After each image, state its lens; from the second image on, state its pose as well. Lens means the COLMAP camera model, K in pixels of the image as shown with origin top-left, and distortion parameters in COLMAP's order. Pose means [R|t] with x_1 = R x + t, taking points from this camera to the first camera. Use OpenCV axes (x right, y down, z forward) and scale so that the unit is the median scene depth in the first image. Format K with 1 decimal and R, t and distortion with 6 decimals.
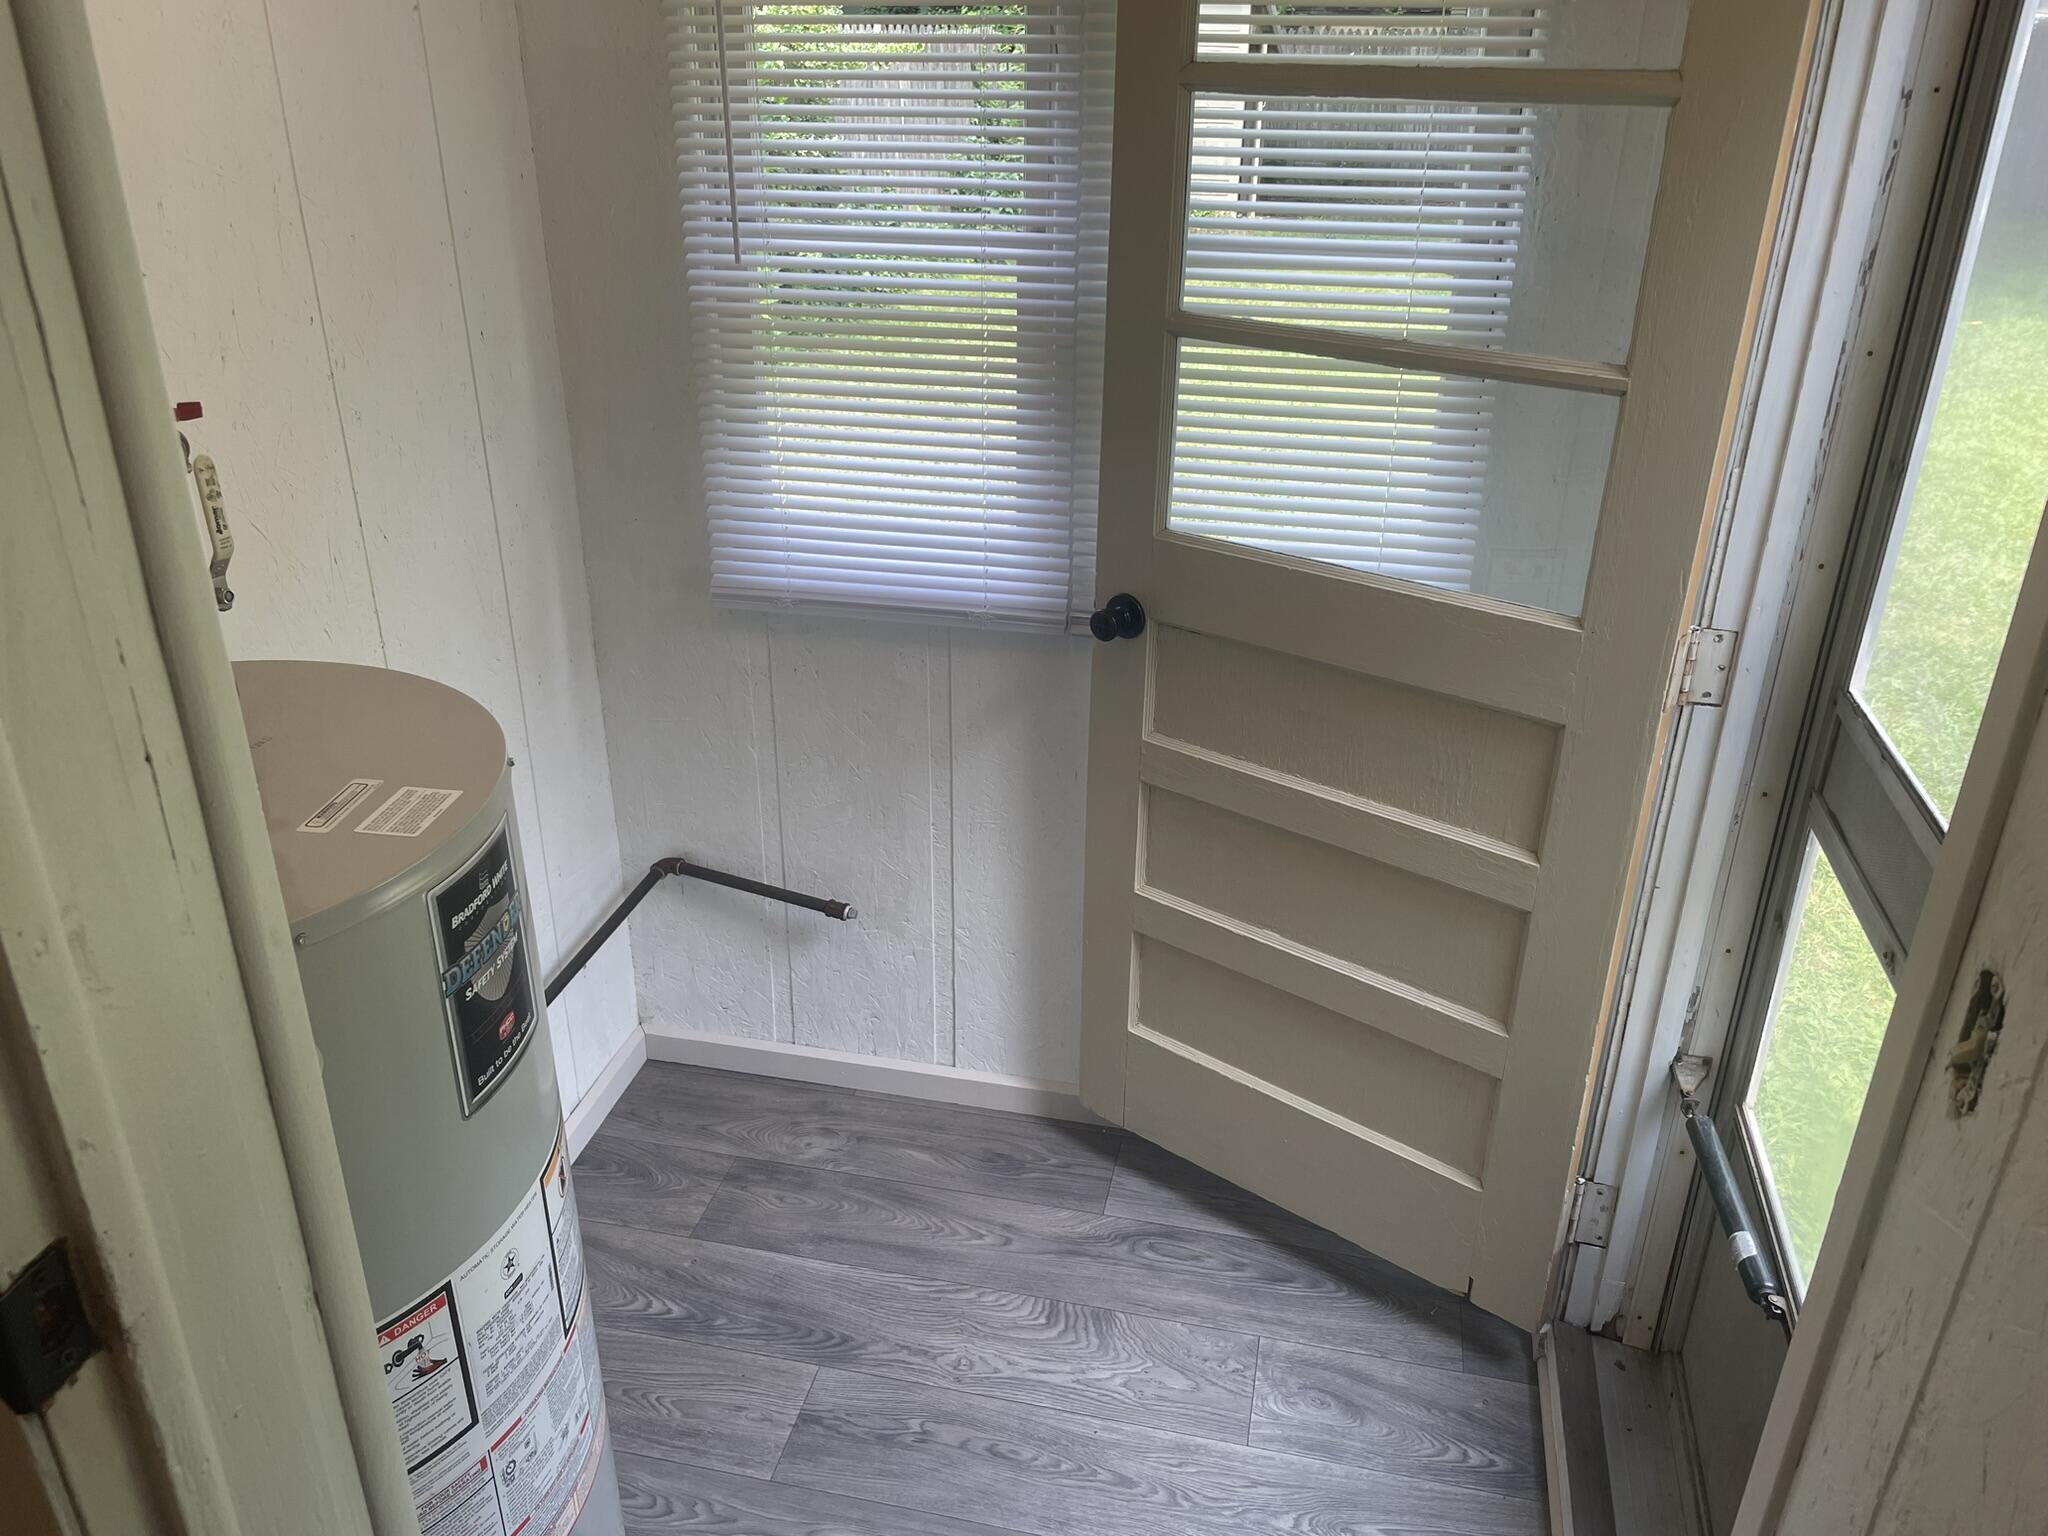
lens RADIAL K [[1546.9, 0, 1016.9], [0, 1546.9, 763.7], [0, 0, 1]] dist [0.076835, -0.099120]
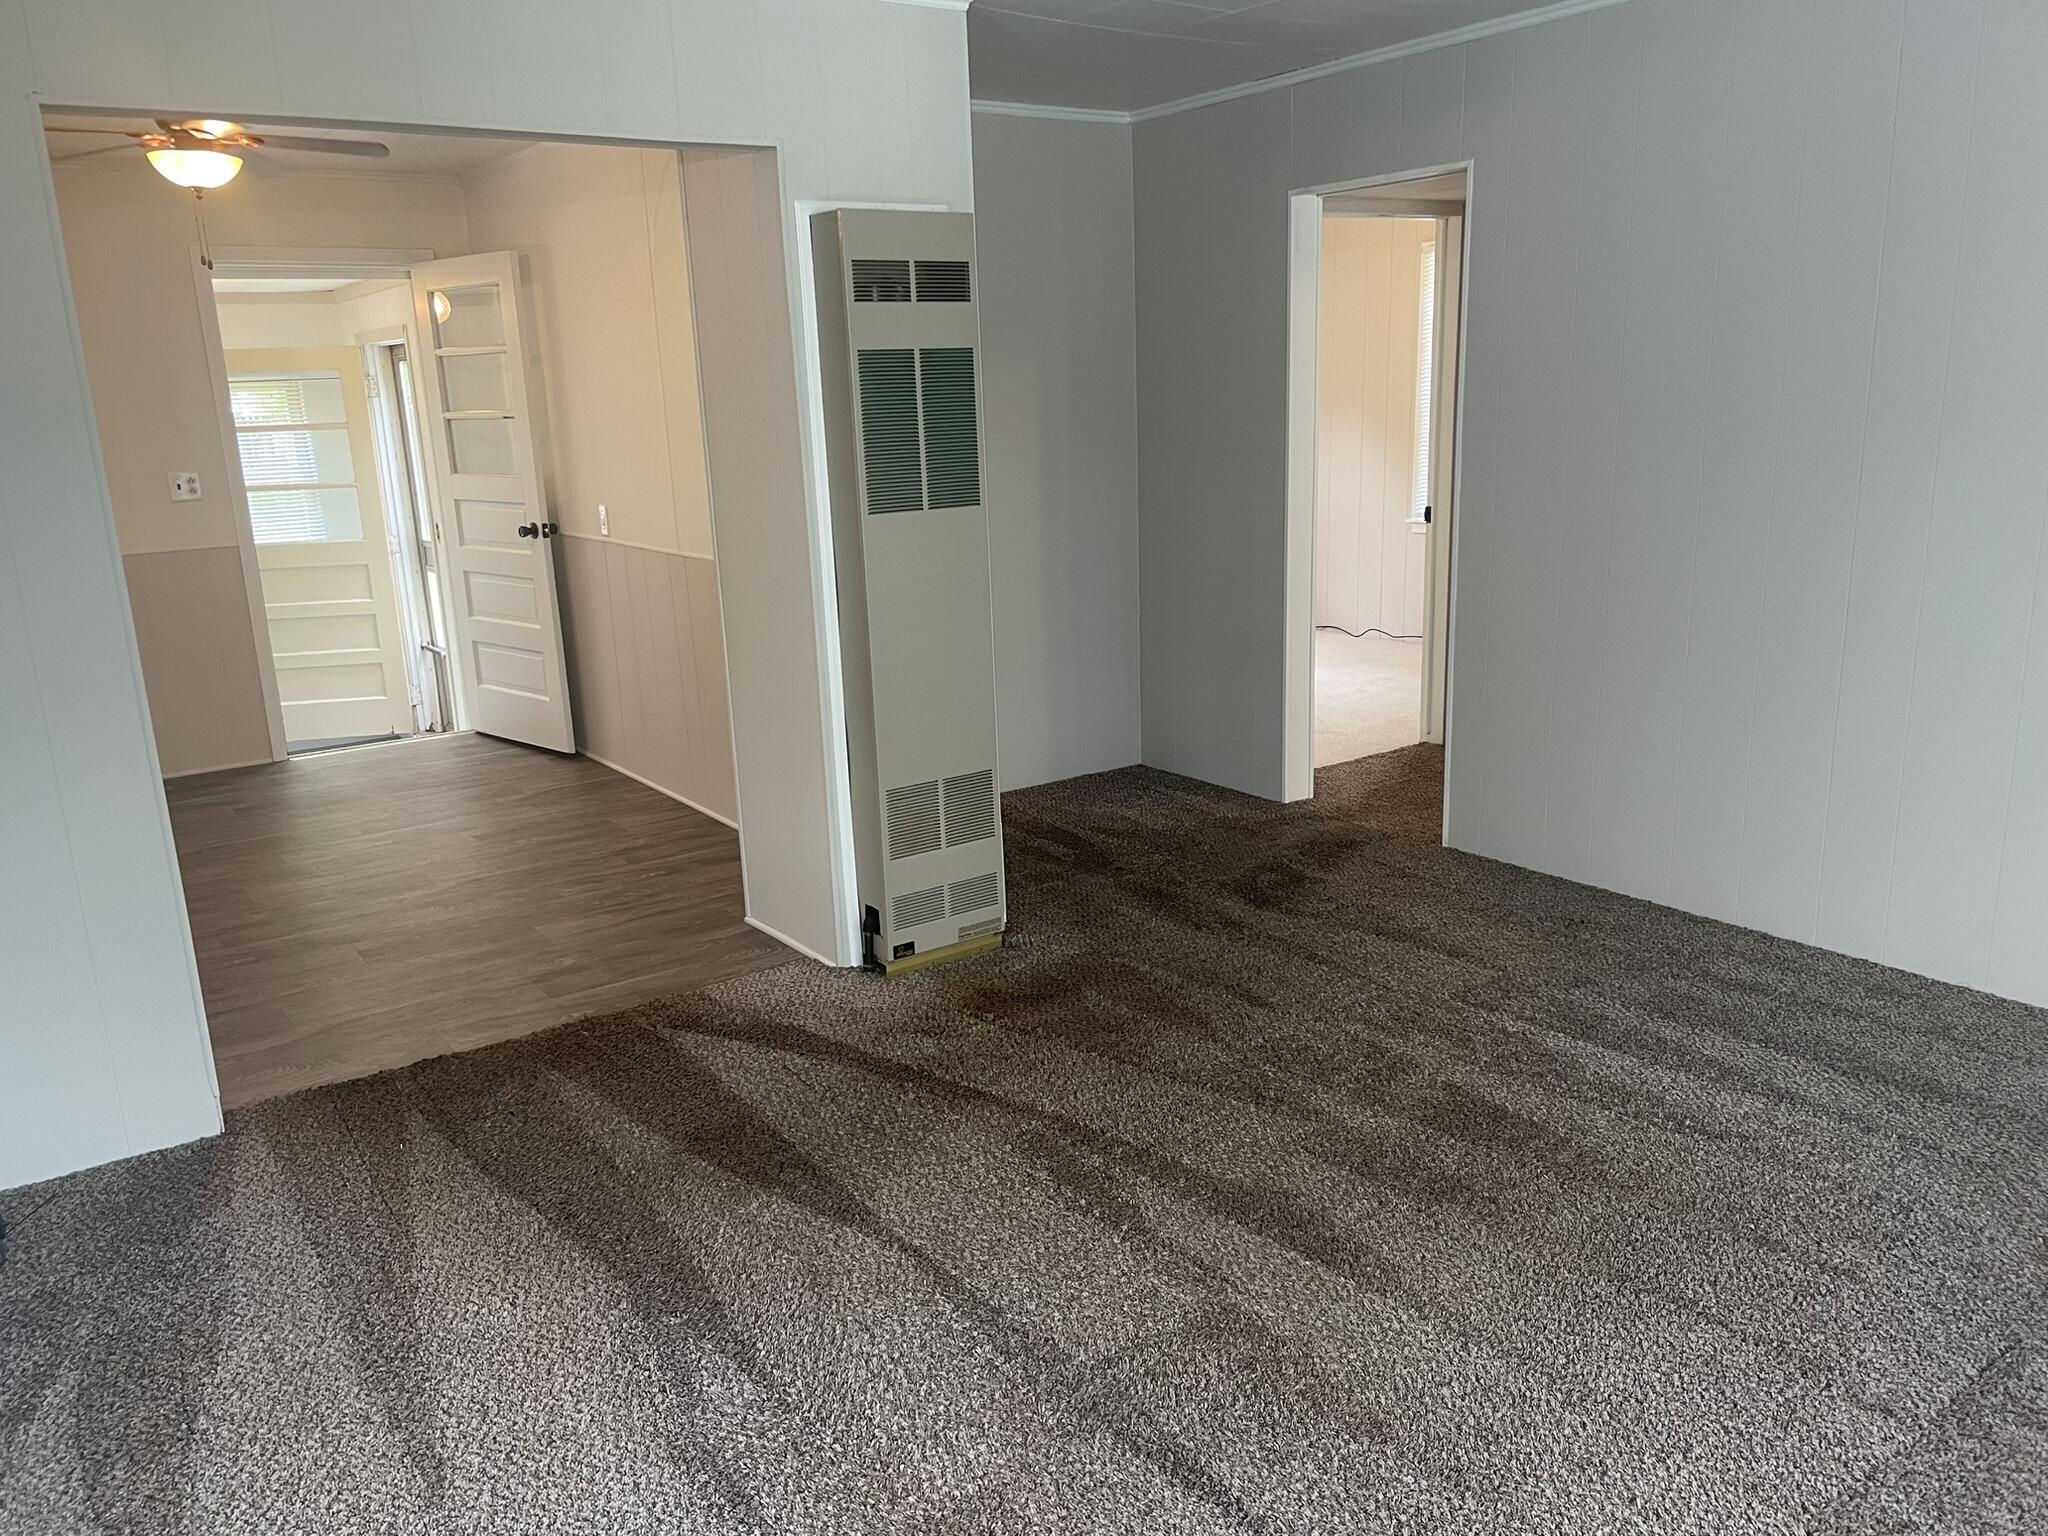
lens RADIAL K [[1546.9, 0, 1011.7], [0, 1546.9, 789.9], [0, 0, 1]] dist [0.076835, -0.099120]
pose [[0.681742, -0.216253, 0.698901, -1.408572], [0.351225, 0.934769, -0.053367, 1.249174], [-0.641770, 0.281854, 0.713225, -2.697009]]
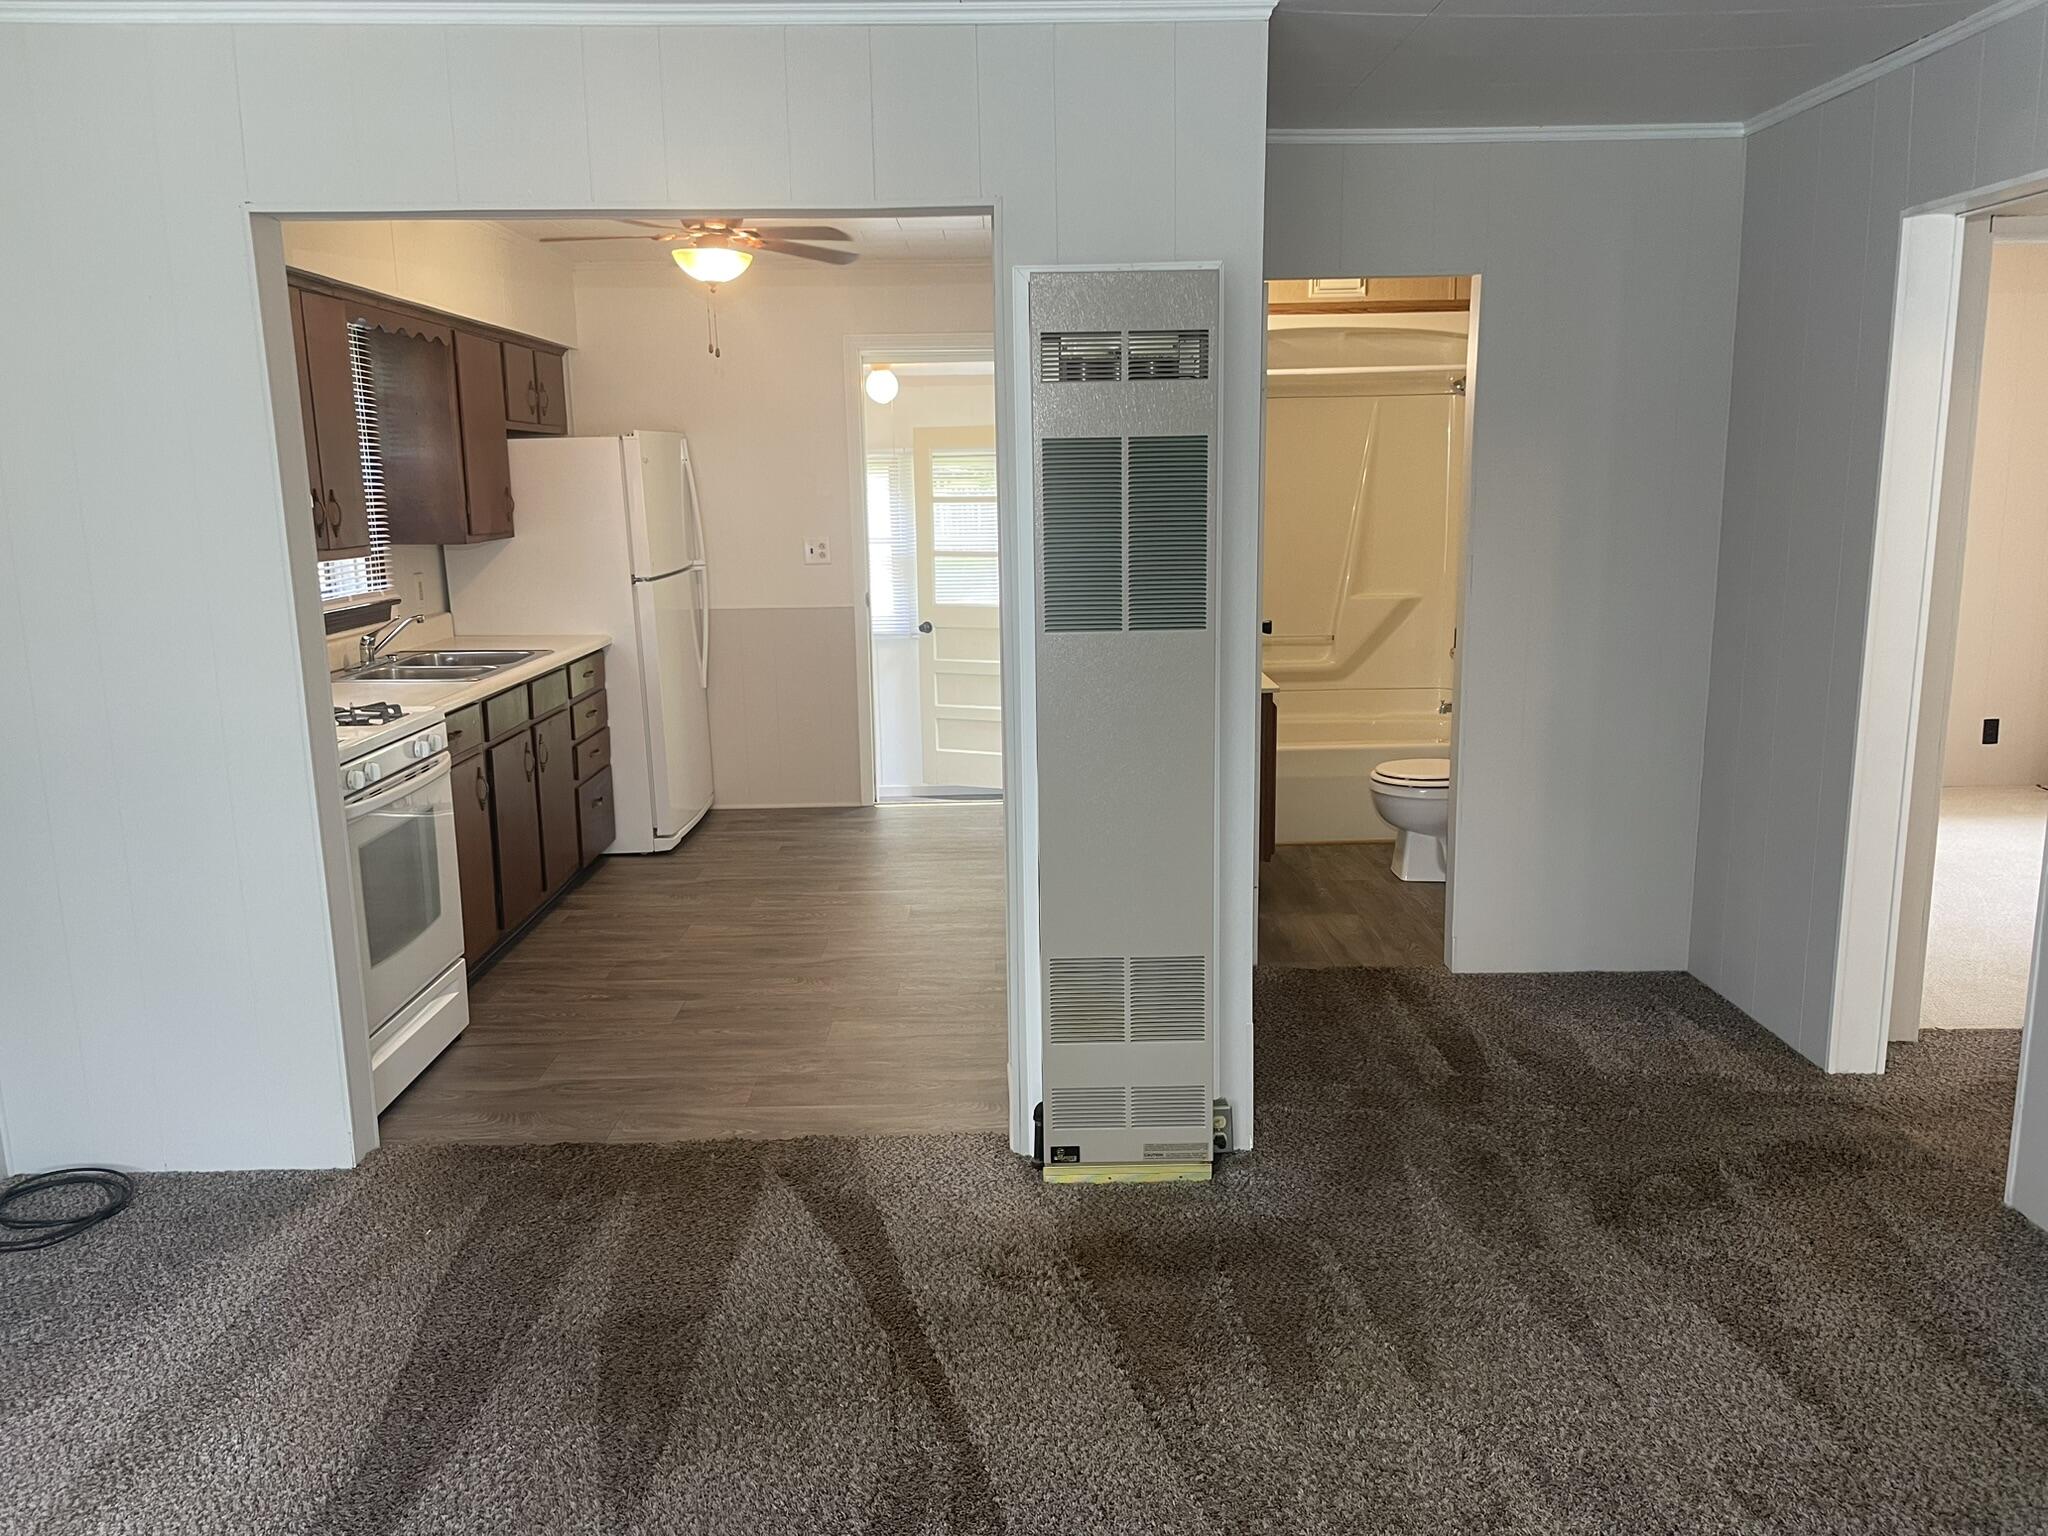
lens RADIAL K [[1546.9, 0, 1018.3], [0, 1546.9, 780.4], [0, 0, 1]] dist [0.076835, -0.099120]
pose [[0.975356, -0.065420, 0.210716, -0.584097], [0.115746, 0.964779, -0.236230, 1.285025], [-0.187840, 0.254798, 0.948575, -2.774452]]
